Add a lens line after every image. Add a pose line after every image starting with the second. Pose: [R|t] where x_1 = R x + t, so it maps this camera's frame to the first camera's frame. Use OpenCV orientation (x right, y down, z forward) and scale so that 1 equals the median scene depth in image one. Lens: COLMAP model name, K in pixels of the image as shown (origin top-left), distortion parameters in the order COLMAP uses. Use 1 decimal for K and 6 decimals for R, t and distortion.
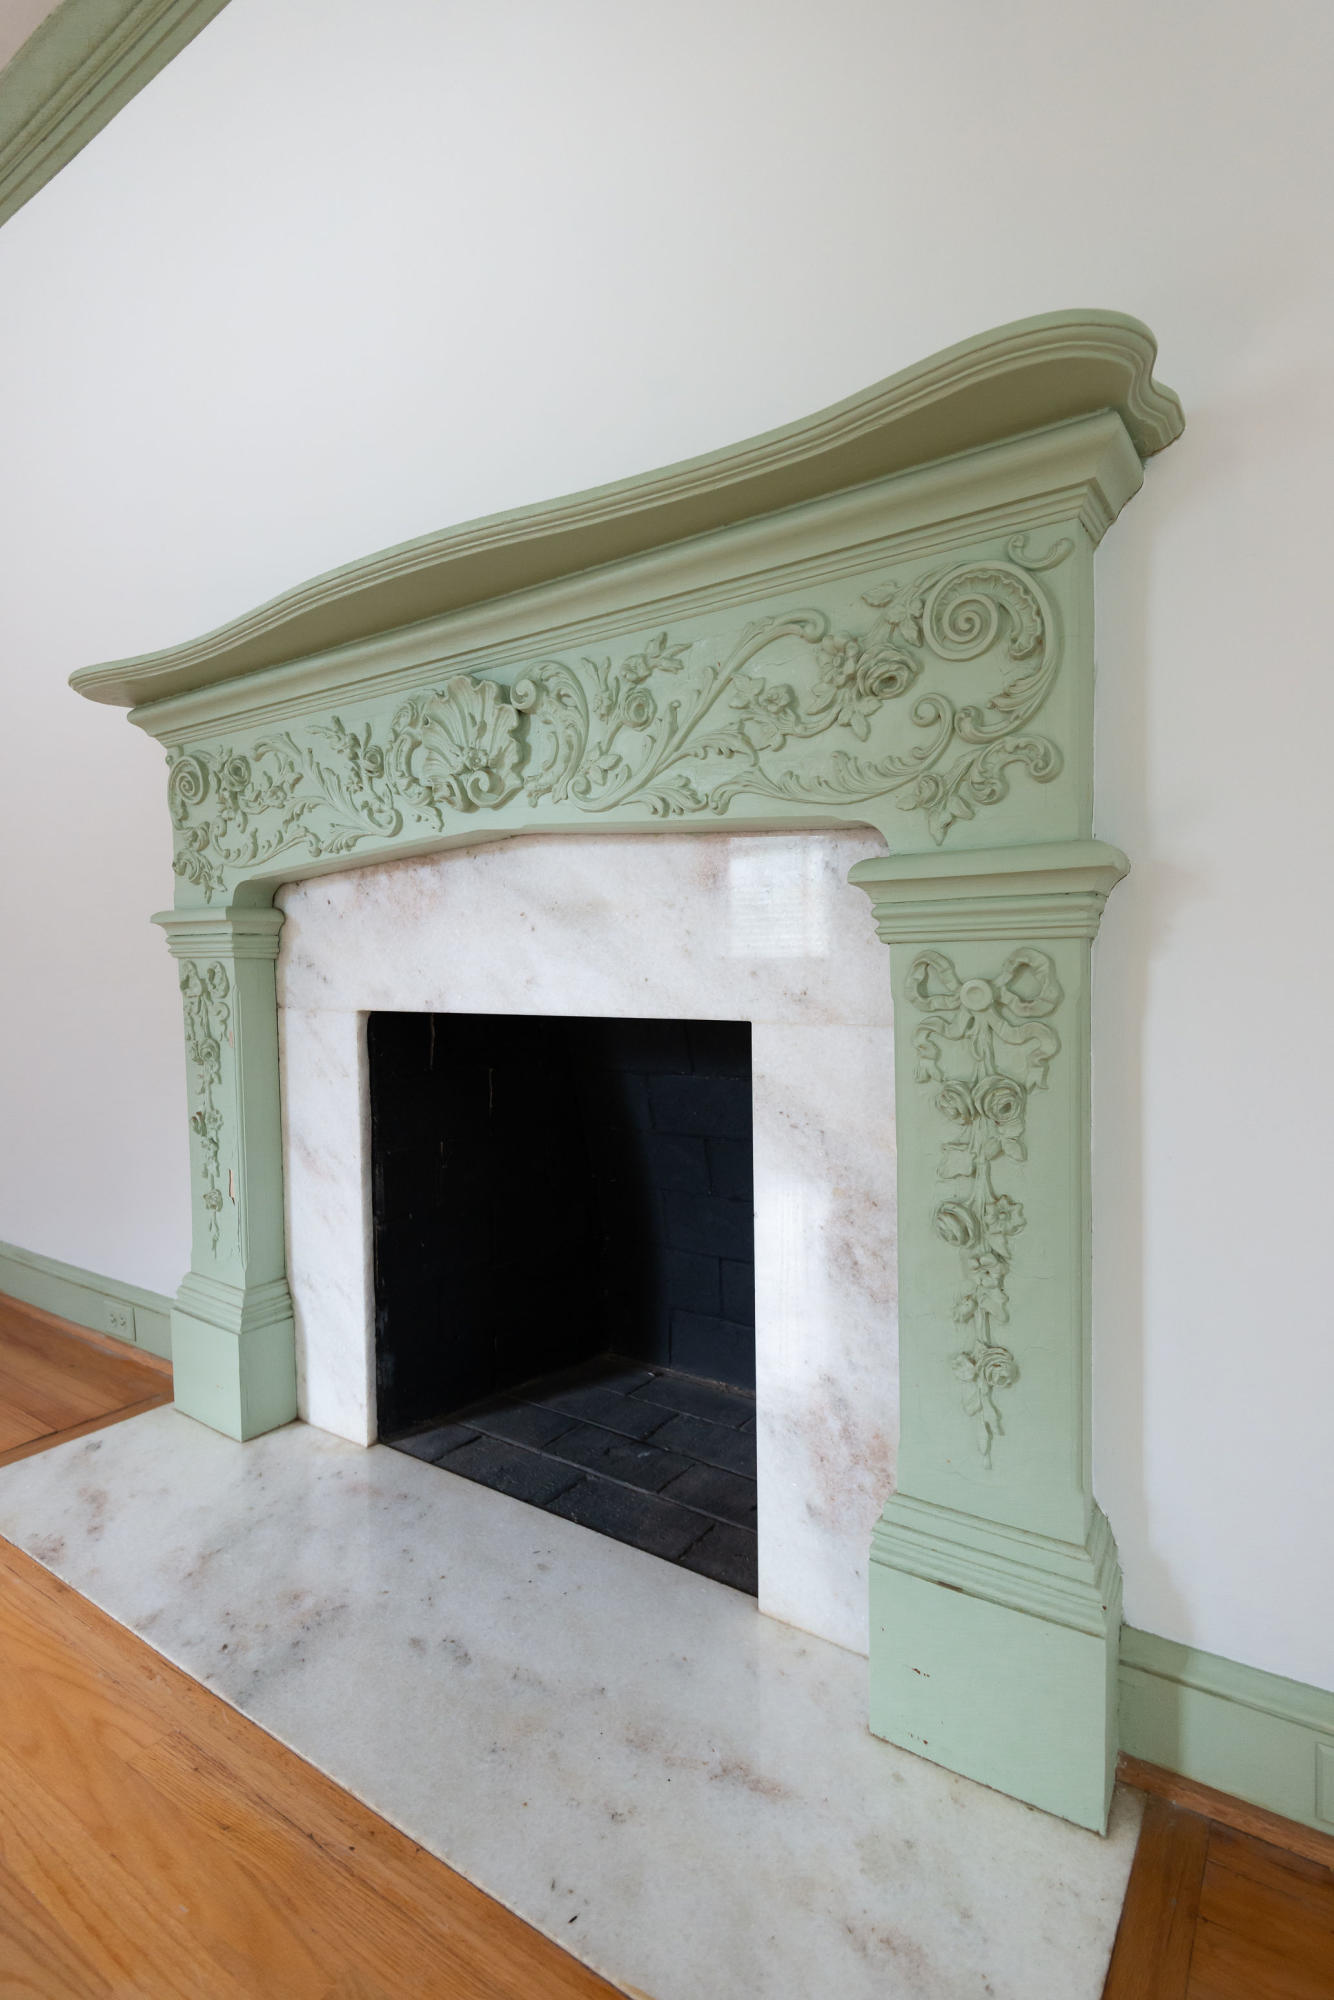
lens RADIAL K [[1013.8, 0, 673.1], [0, 1013.8, 994.1], [0, 0, 1]] dist [0.004759, 0.000237]
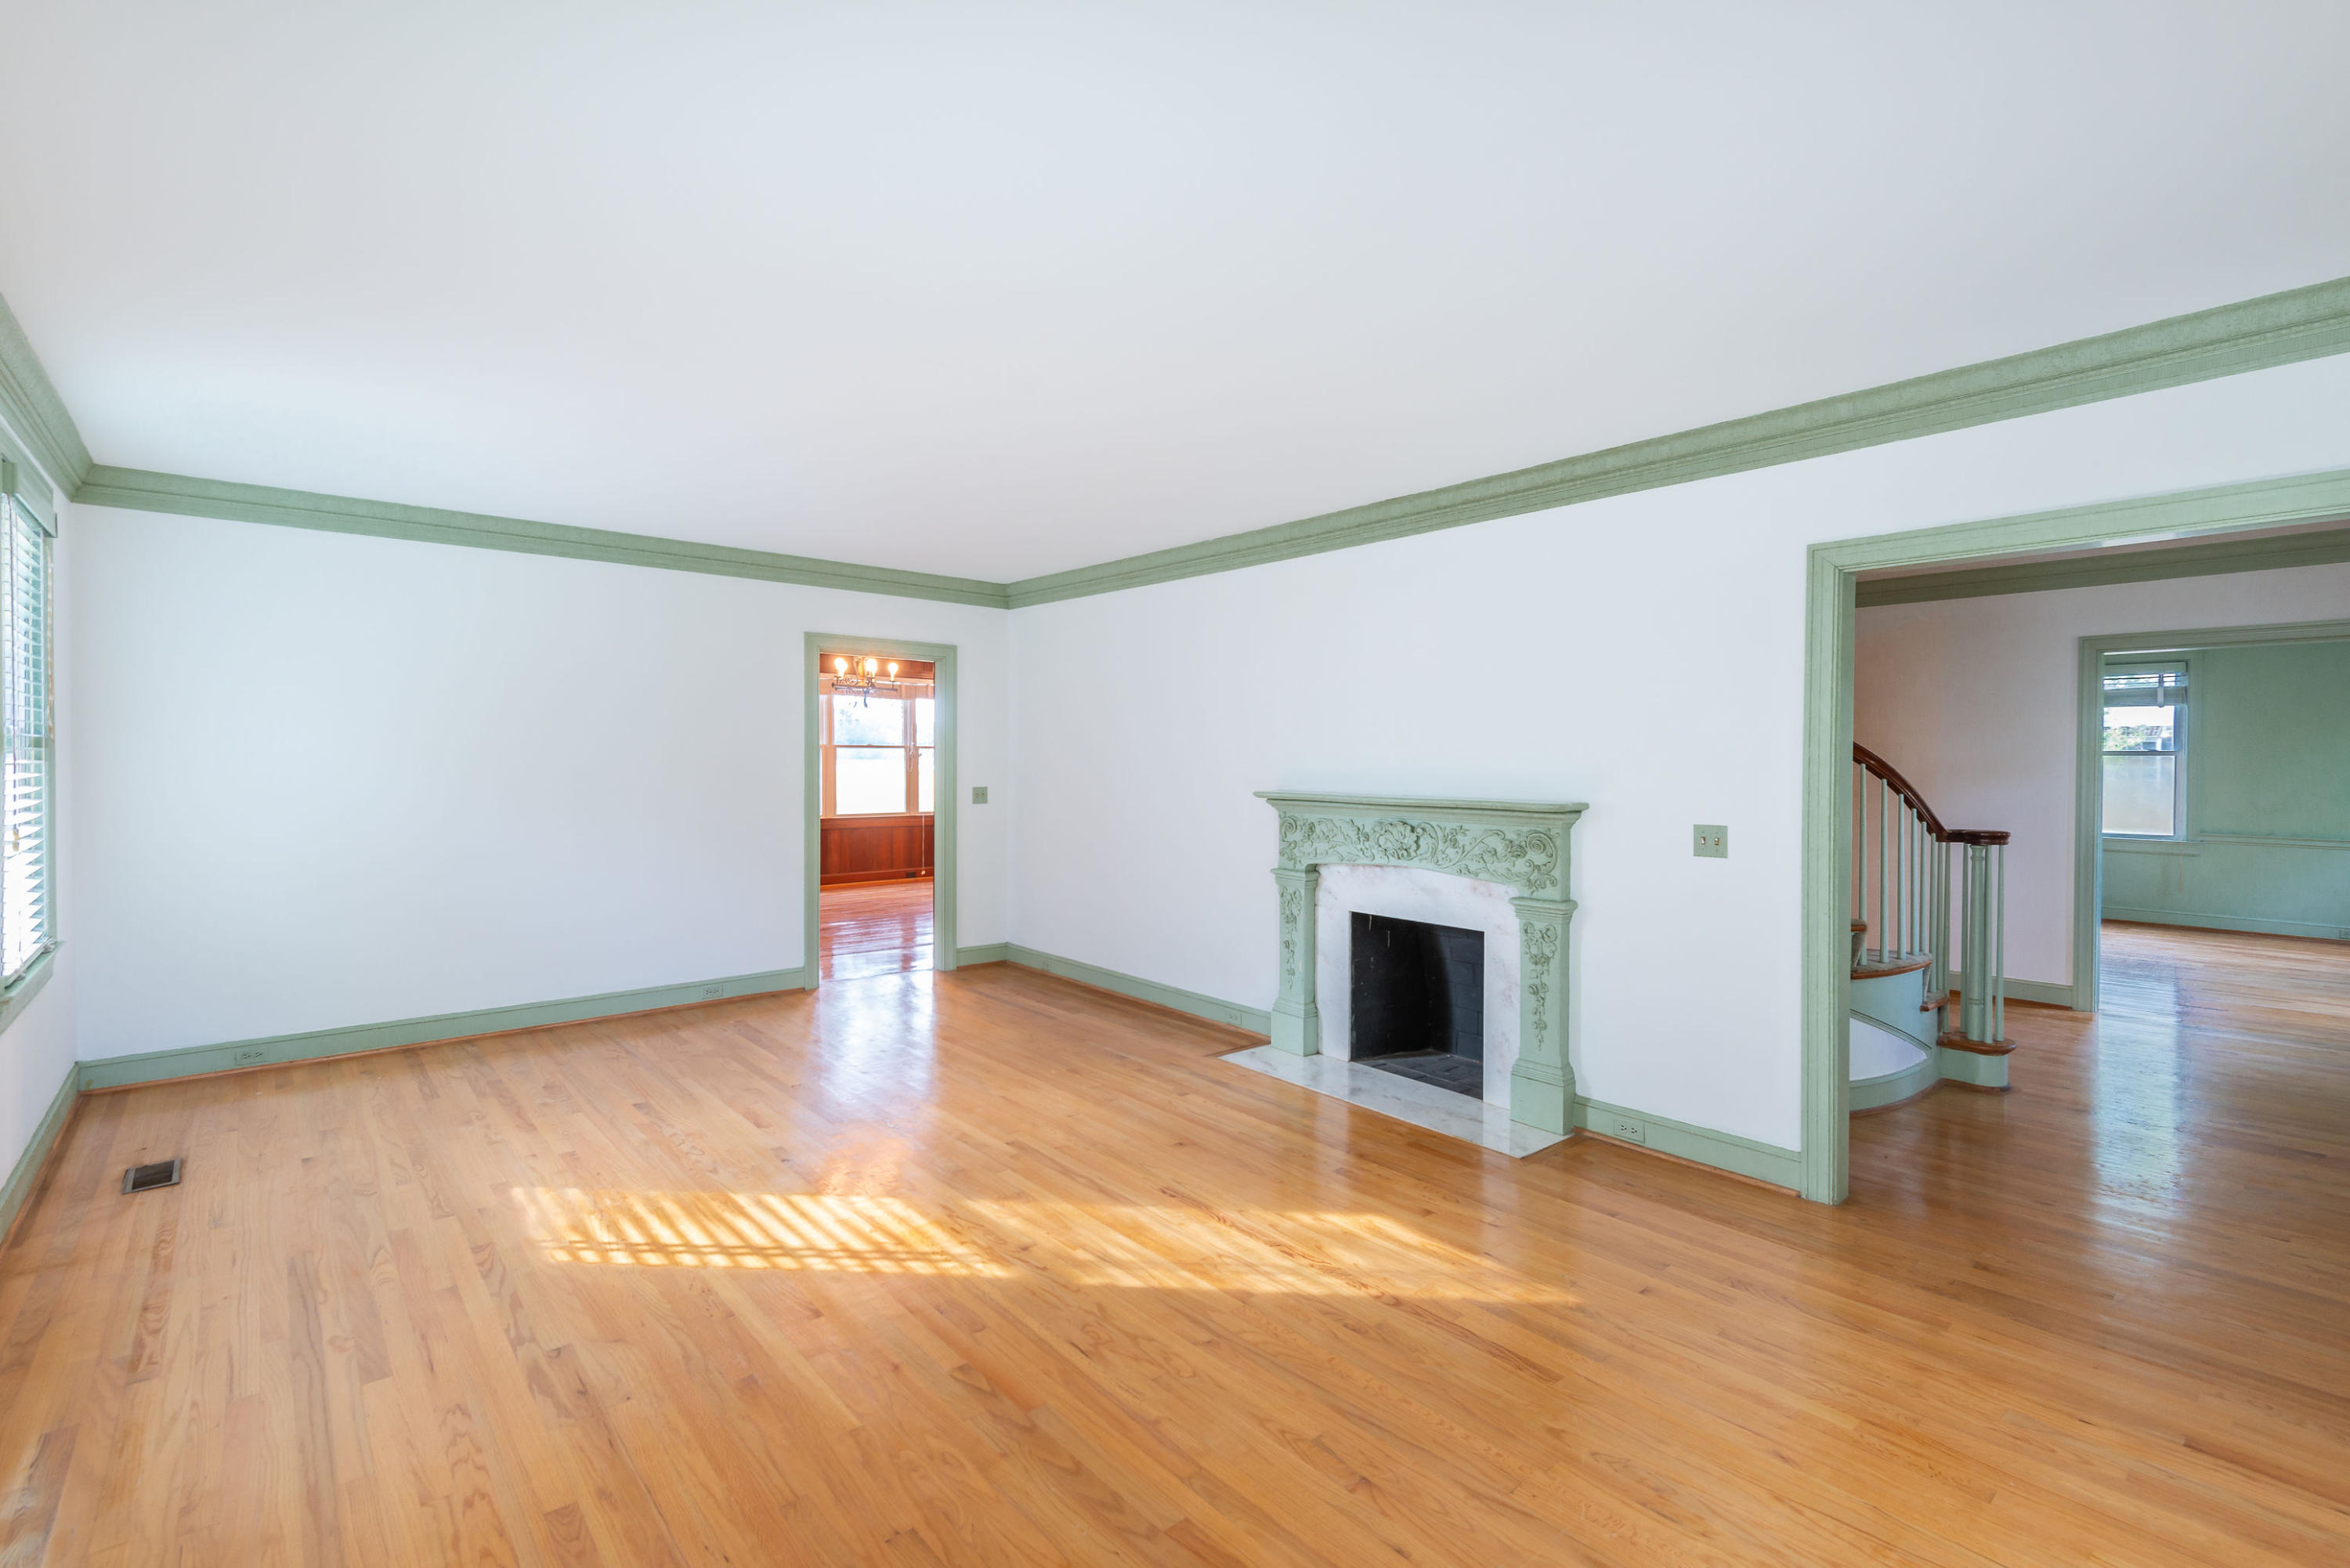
lens RADIAL K [[1084.9, 0, 1163.0], [0, 1084.9, 771.3], [0, 0, 1]] dist [0.029055, 0.000334]
pose [[0.964376, 0.027201, -0.263131, -0.018634], [-0.032623, 0.999335, -0.016259, -0.403417], [0.262514, 0.024264, 0.964623, -2.763381]]
